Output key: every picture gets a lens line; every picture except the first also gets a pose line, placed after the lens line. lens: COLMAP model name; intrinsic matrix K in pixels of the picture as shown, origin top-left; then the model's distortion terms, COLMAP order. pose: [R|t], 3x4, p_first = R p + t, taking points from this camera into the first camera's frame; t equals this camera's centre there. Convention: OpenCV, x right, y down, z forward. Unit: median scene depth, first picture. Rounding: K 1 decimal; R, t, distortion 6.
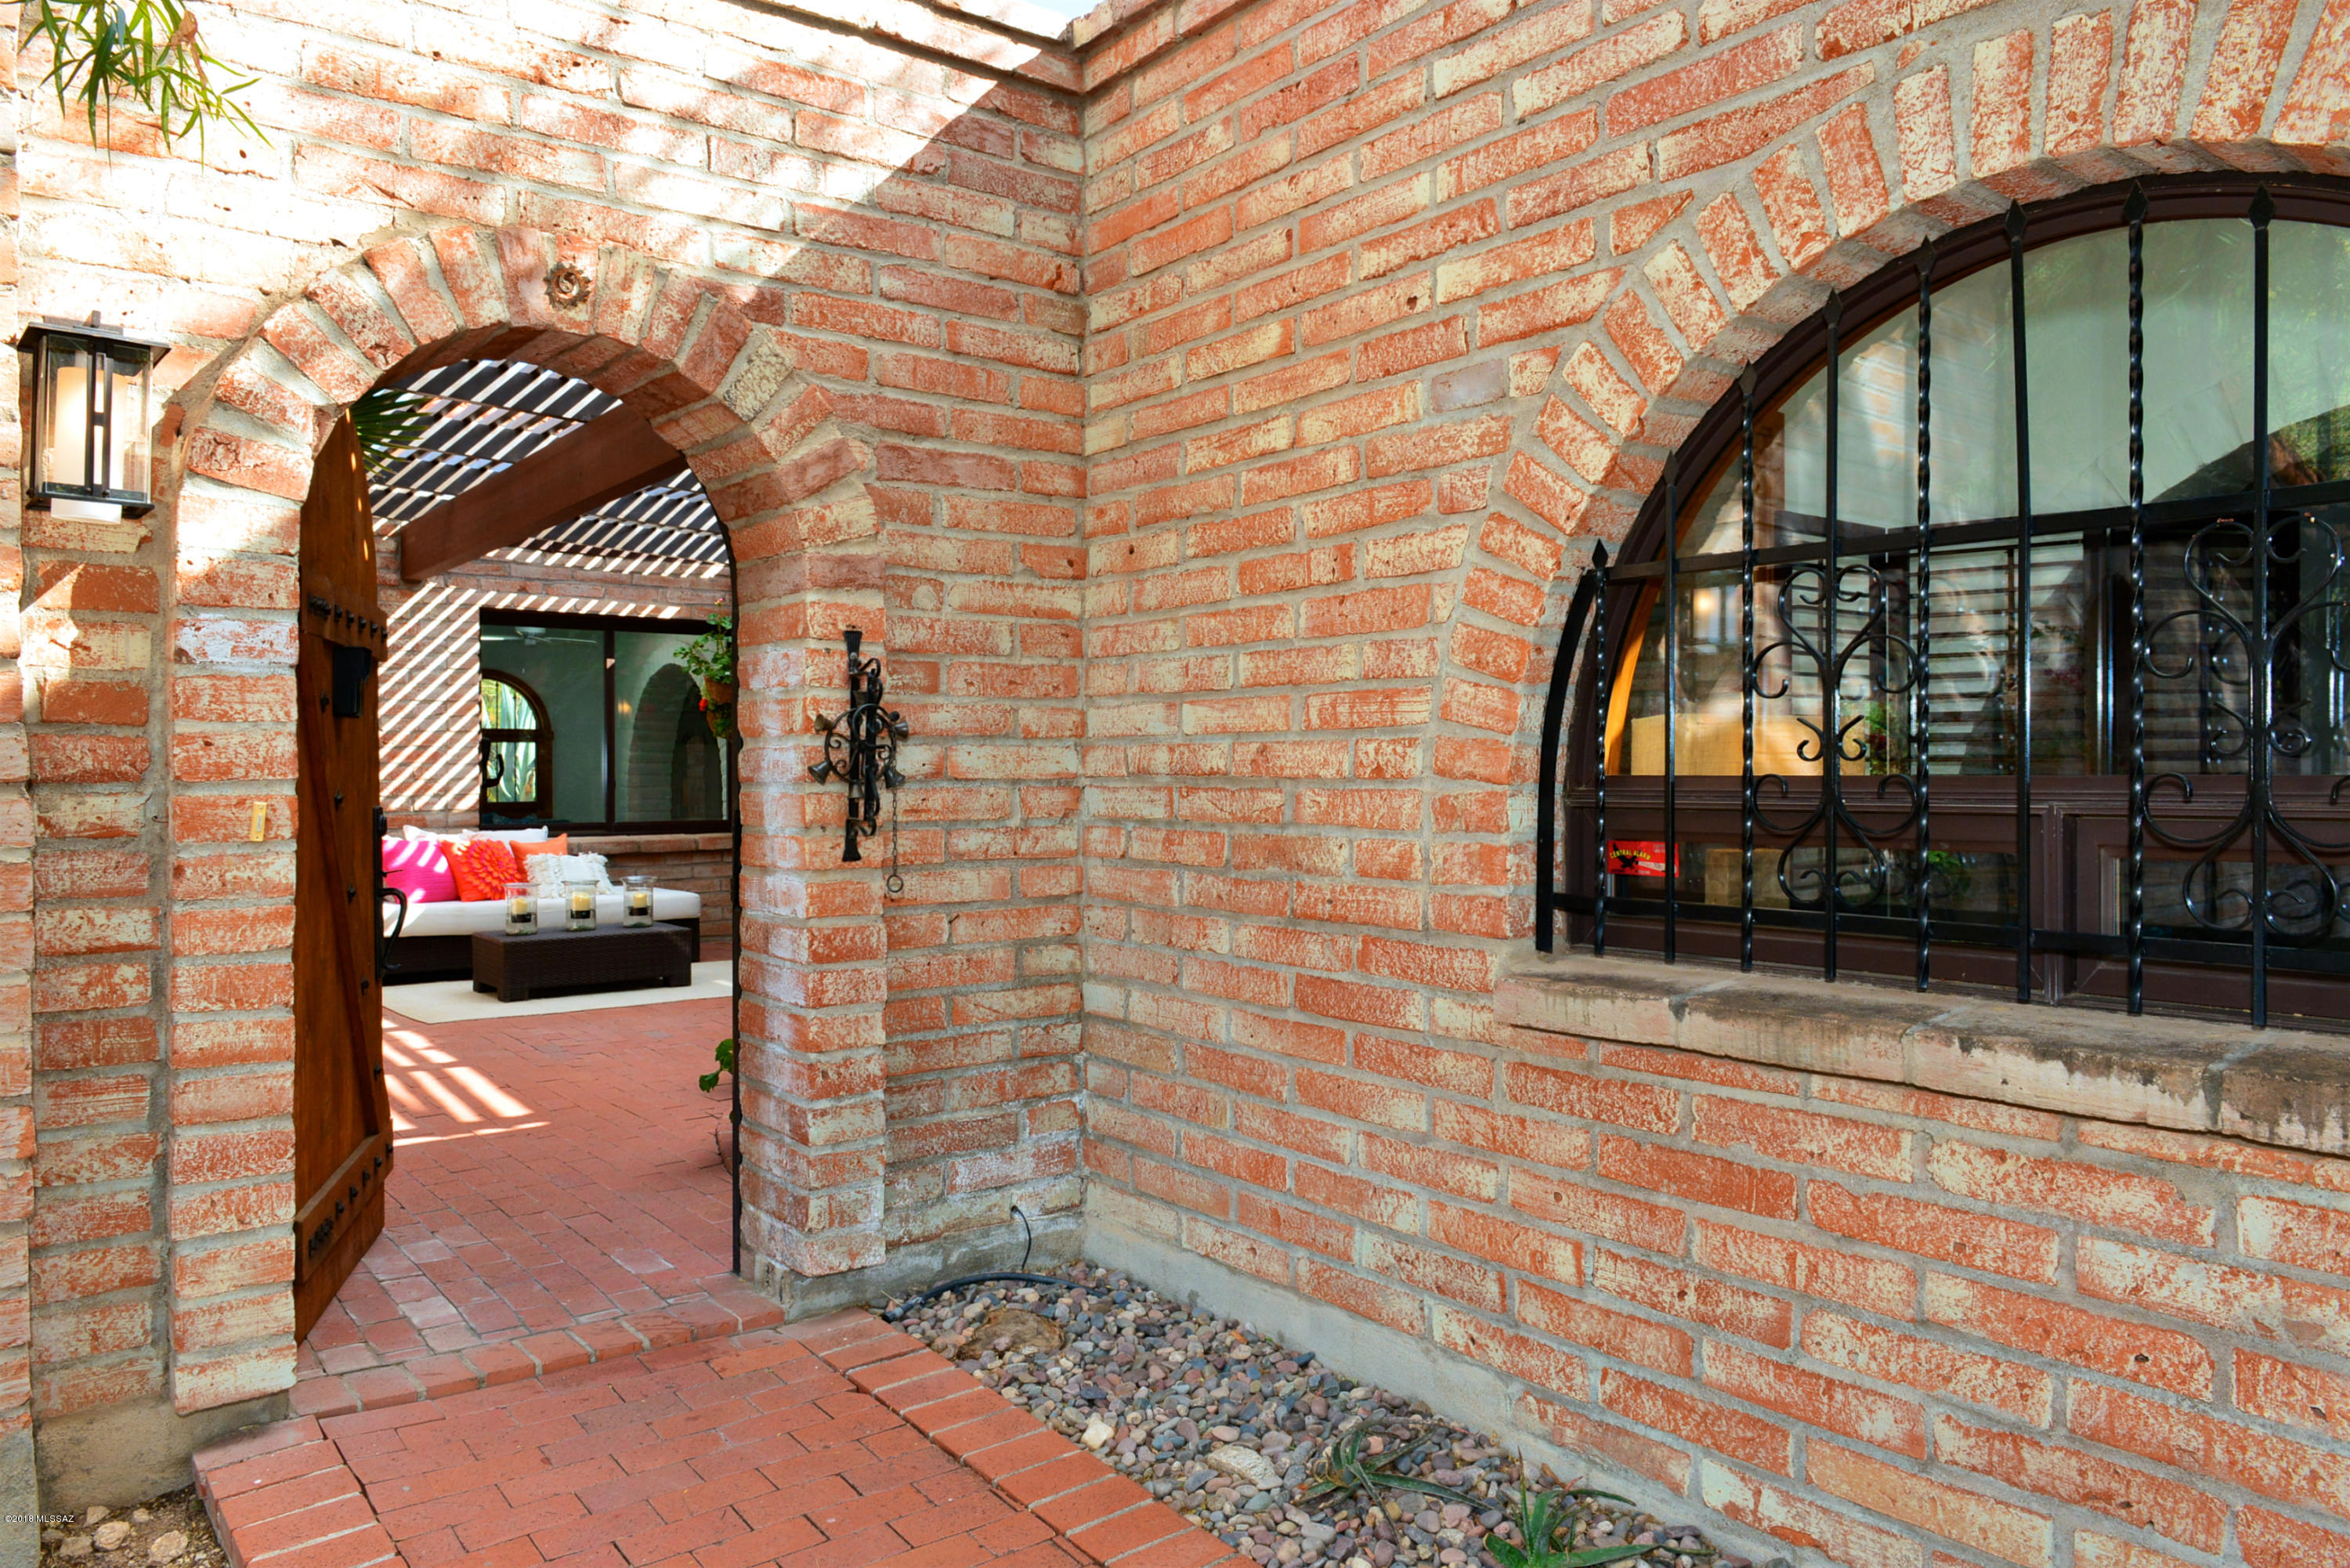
lens RADIAL K [[1600.7, 0, 1186.8], [0, 1600.7, 787.1], [0, 0, 1]] dist [-0.015866, -0.006426]
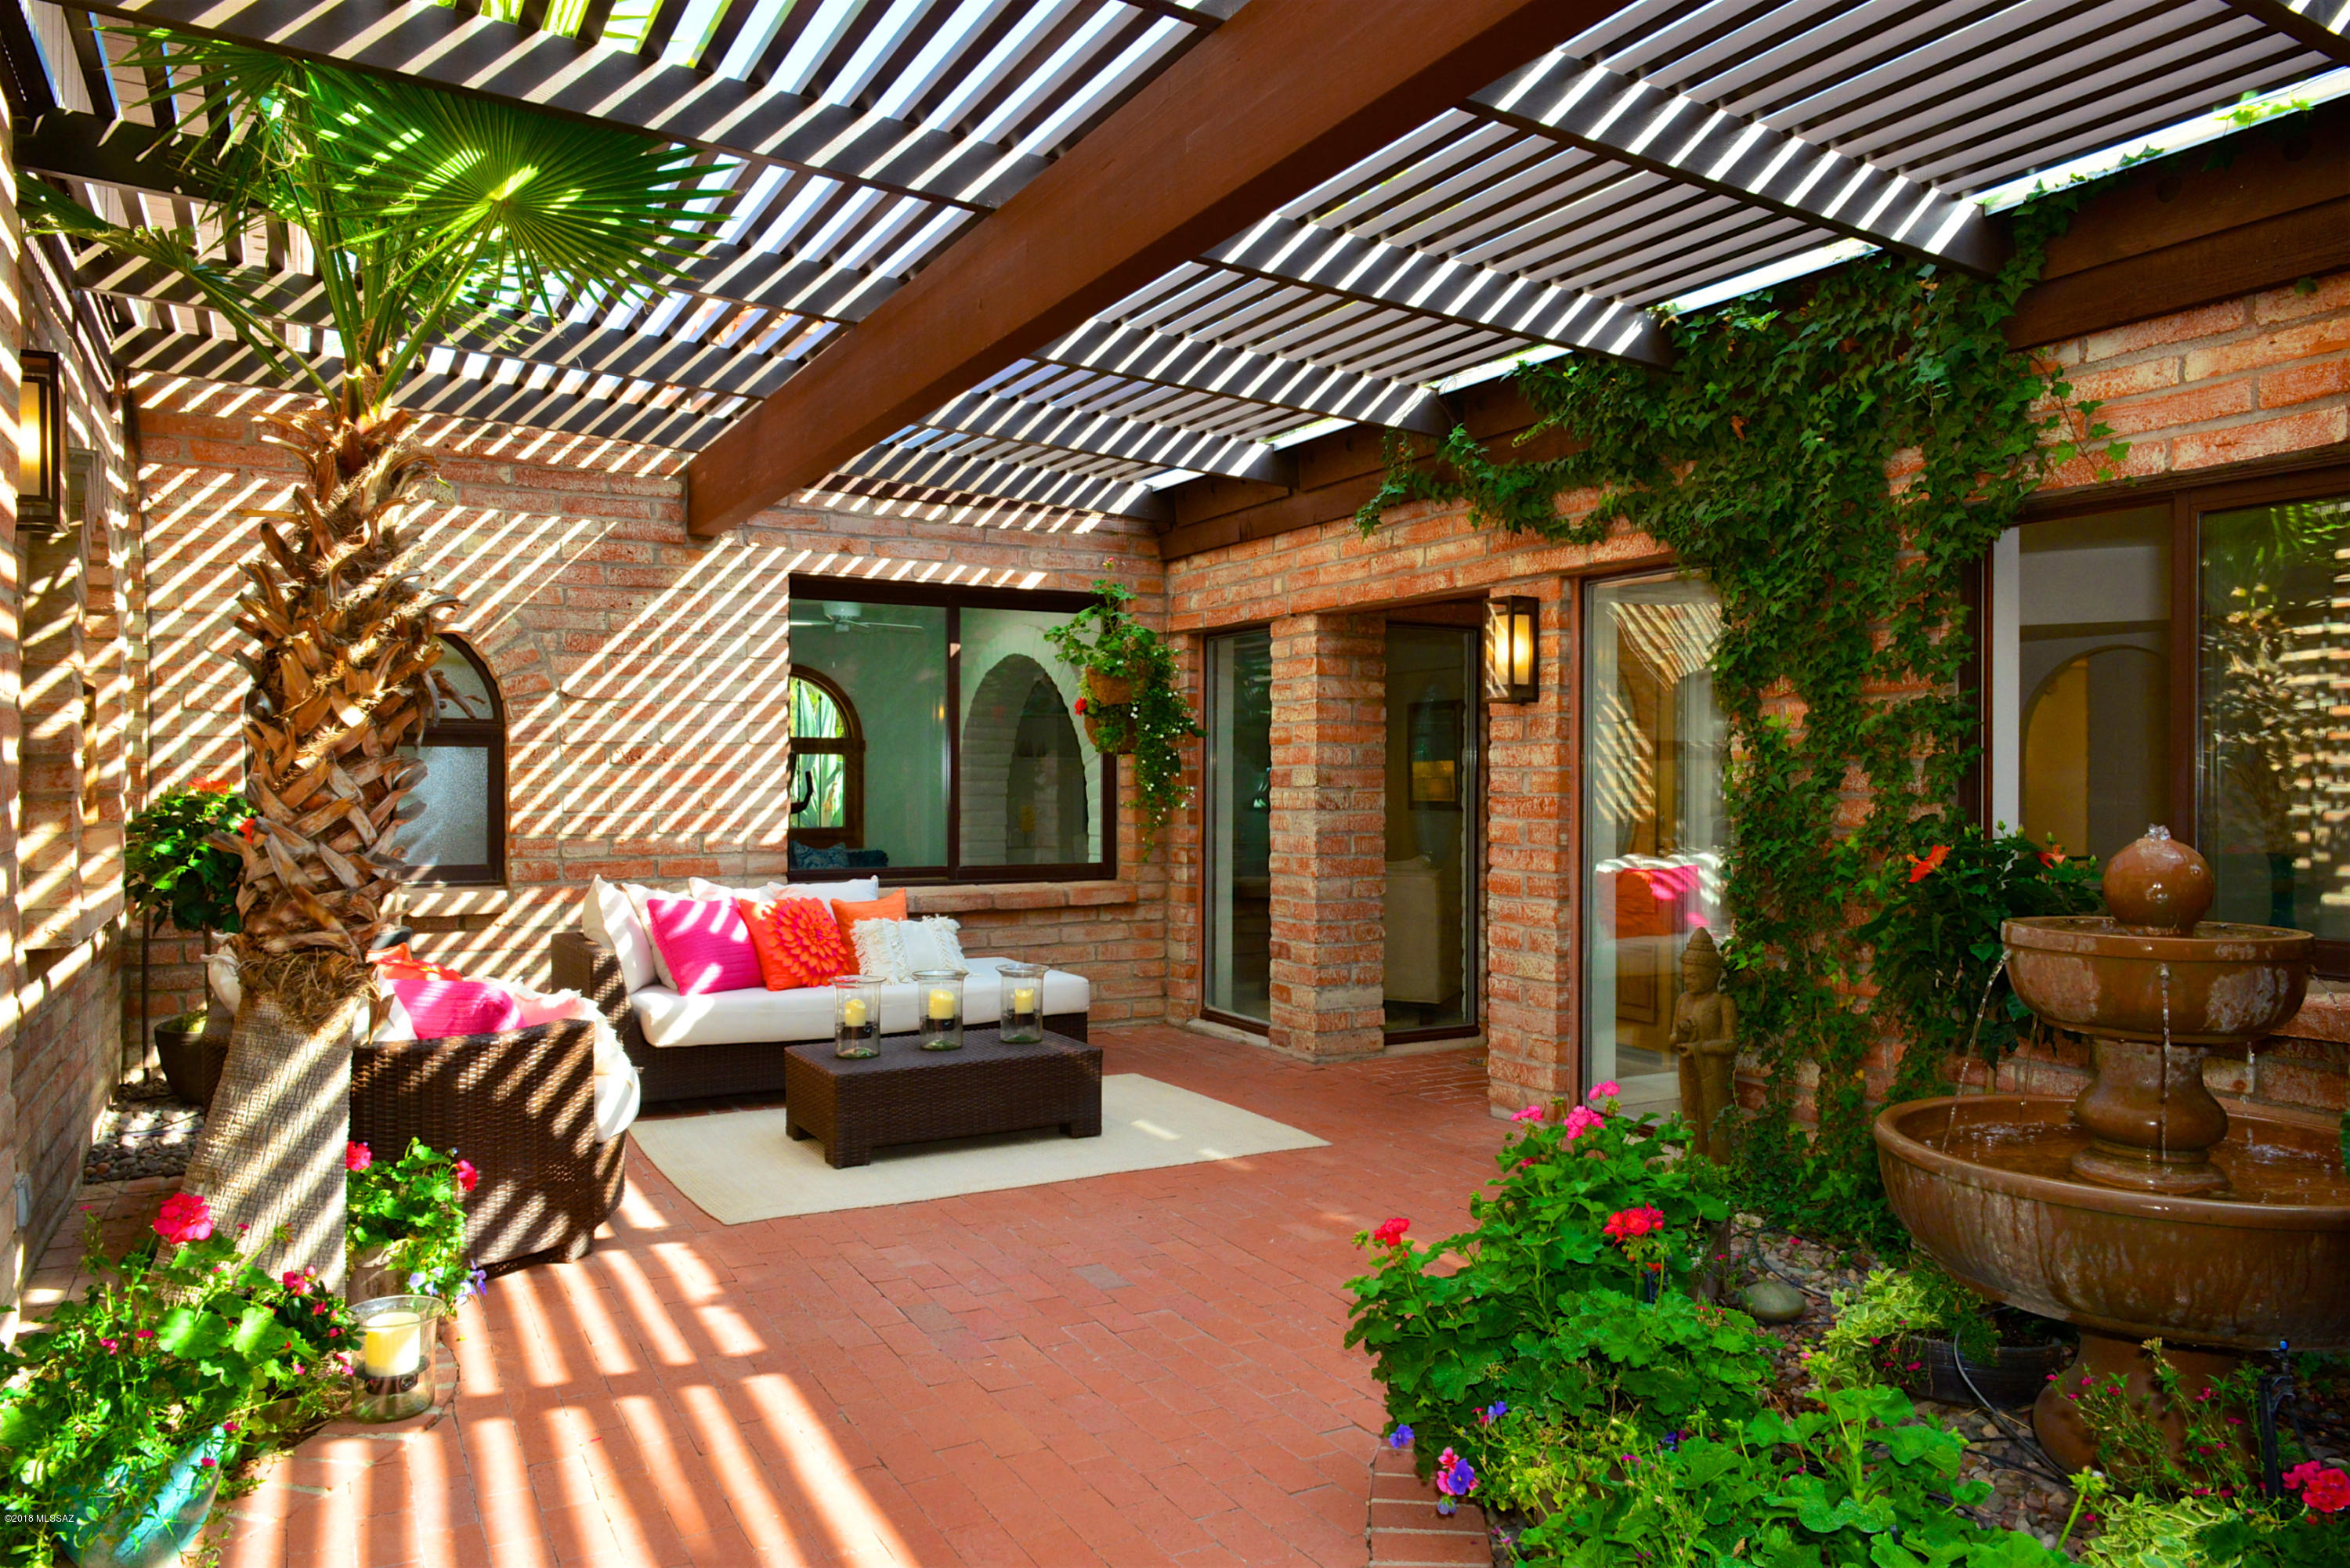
lens RADIAL K [[1600.7, 0, 1193.3], [0, 1600.7, 779.7], [0, 0, 1]] dist [-0.015866, -0.006426]
pose [[0.988860, 0.004352, -0.148788, -0.151600], [-0.005293, 0.999968, -0.005930, -0.014922], [0.148757, 0.006651, 0.988851, 0.305966]]
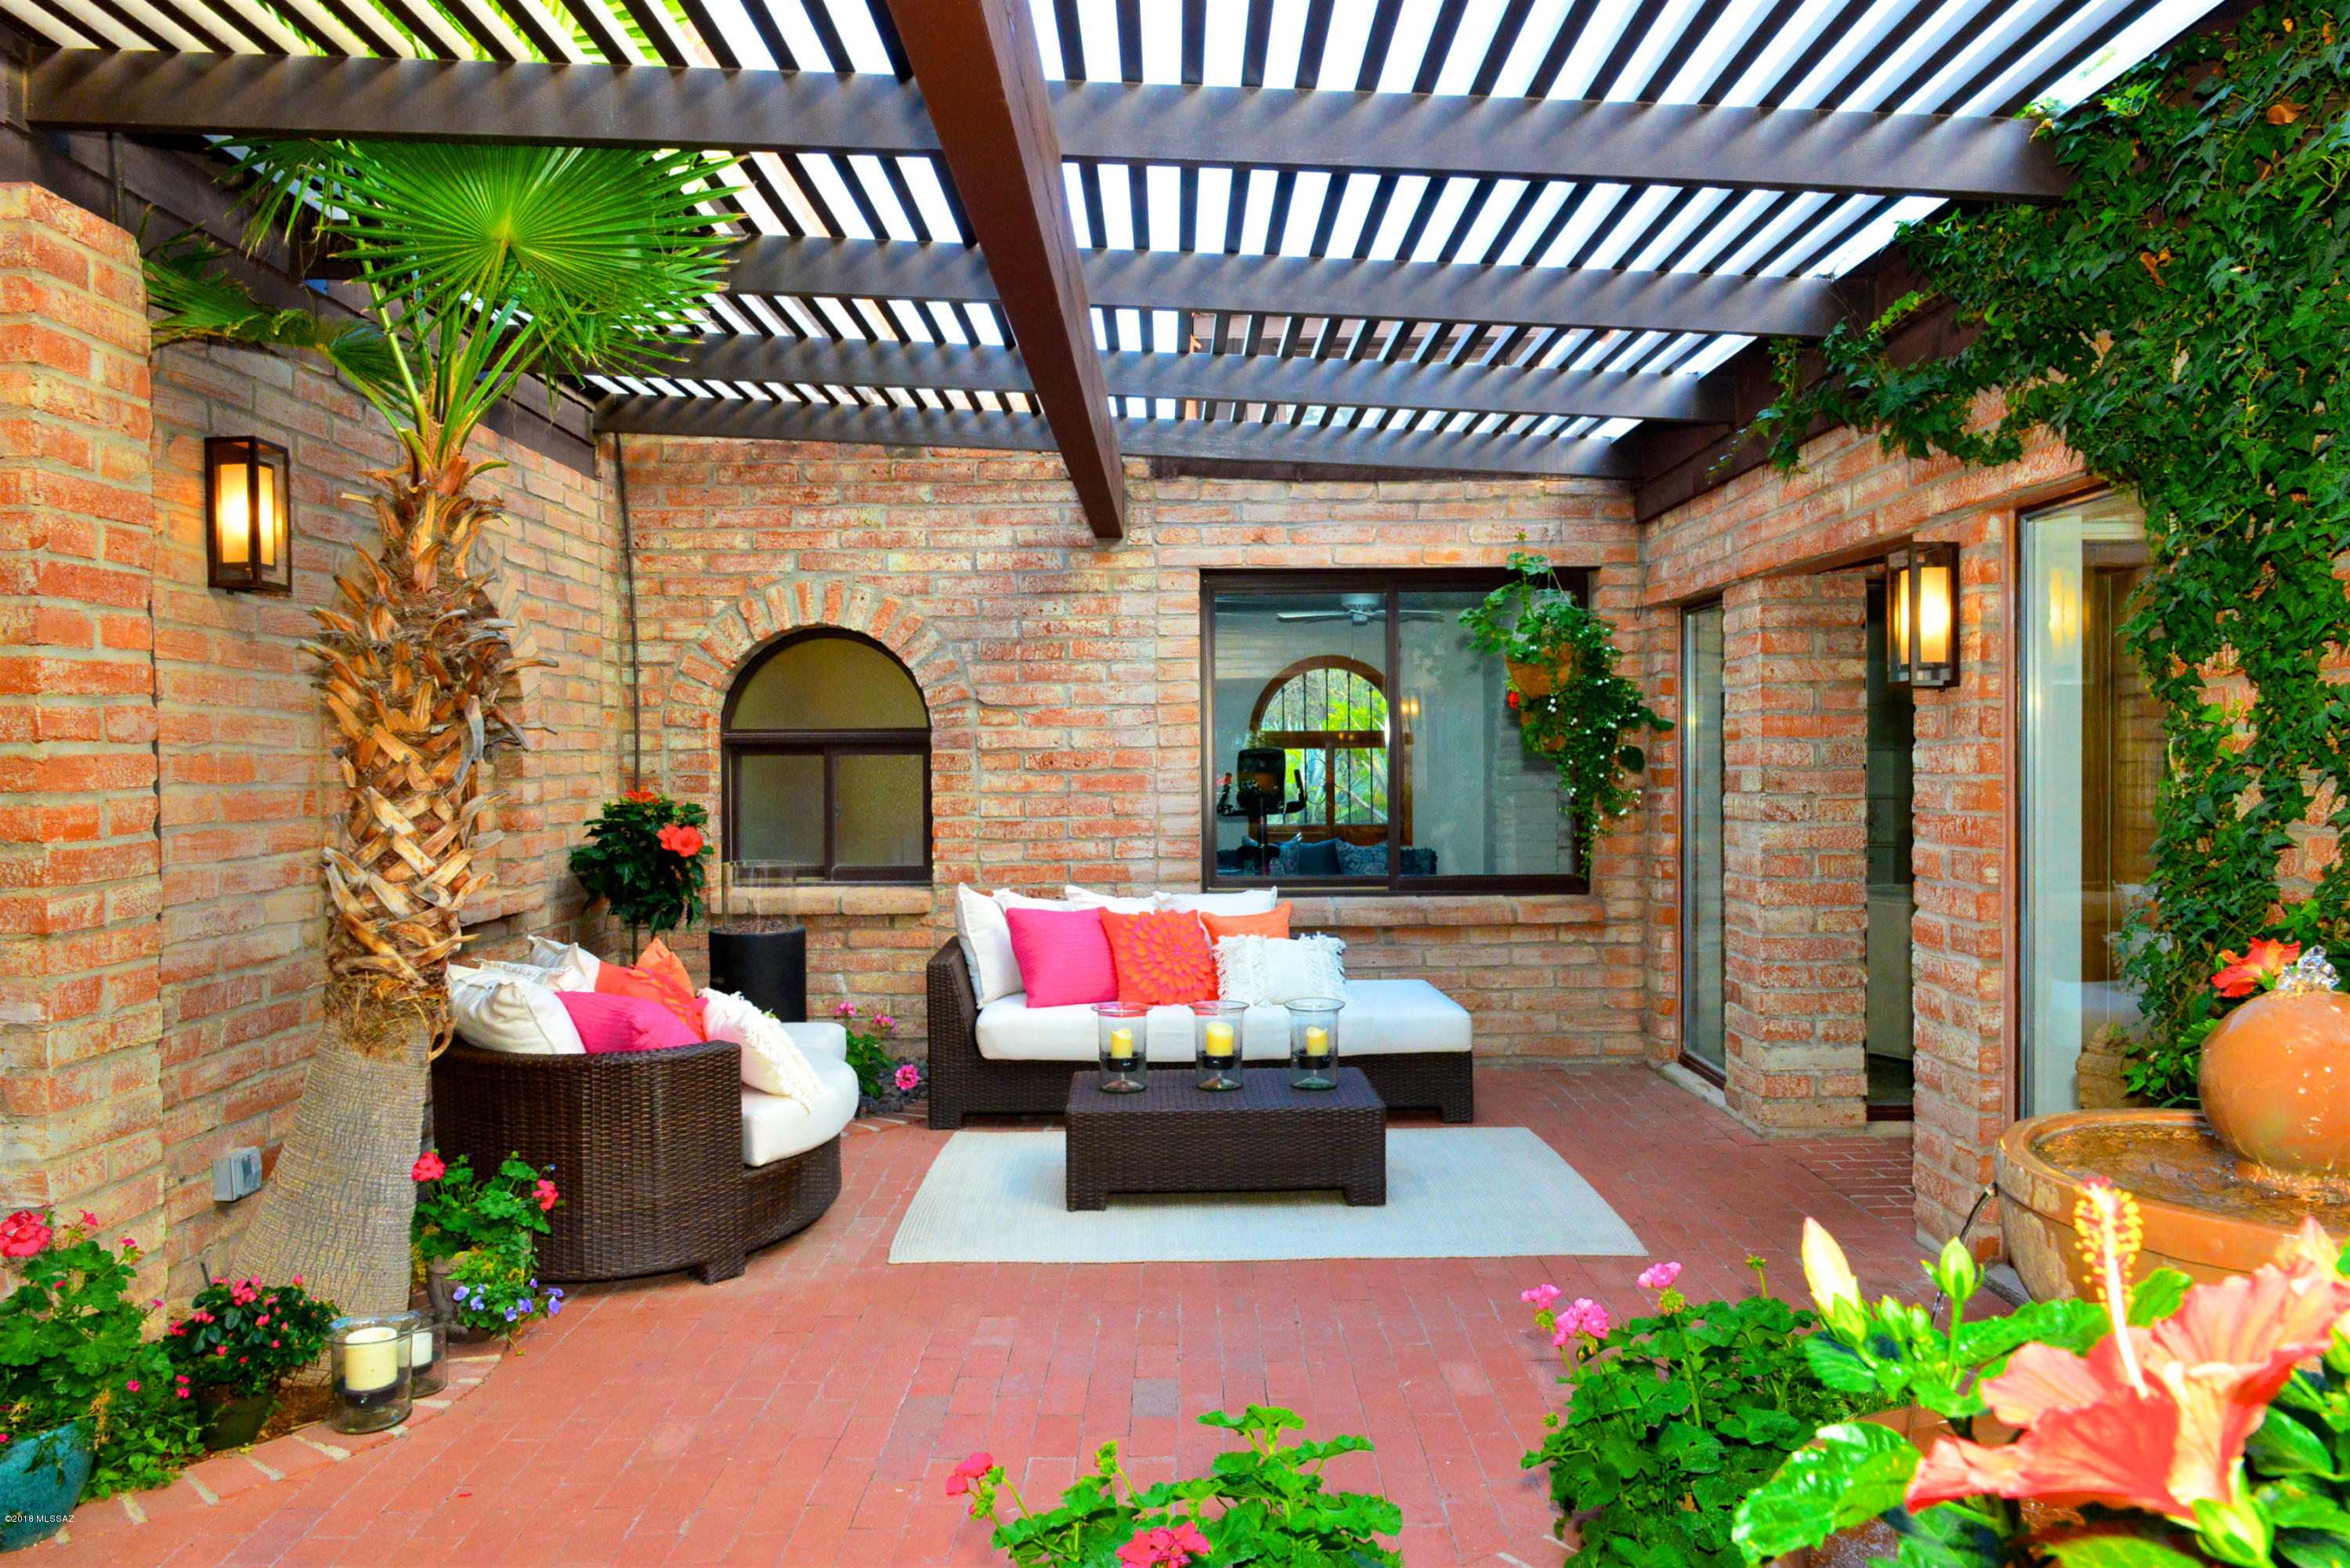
lens RADIAL K [[1600.7, 0, 1168.9], [0, 1600.7, 770.5], [0, 0, 1]] dist [-0.015866, -0.006426]
pose [[0.792157, 0.000759, -0.610317, -0.025588], [0.001641, 0.999993, 0.003373, -0.026274], [0.610316, -0.003673, 0.792150, 0.433481]]
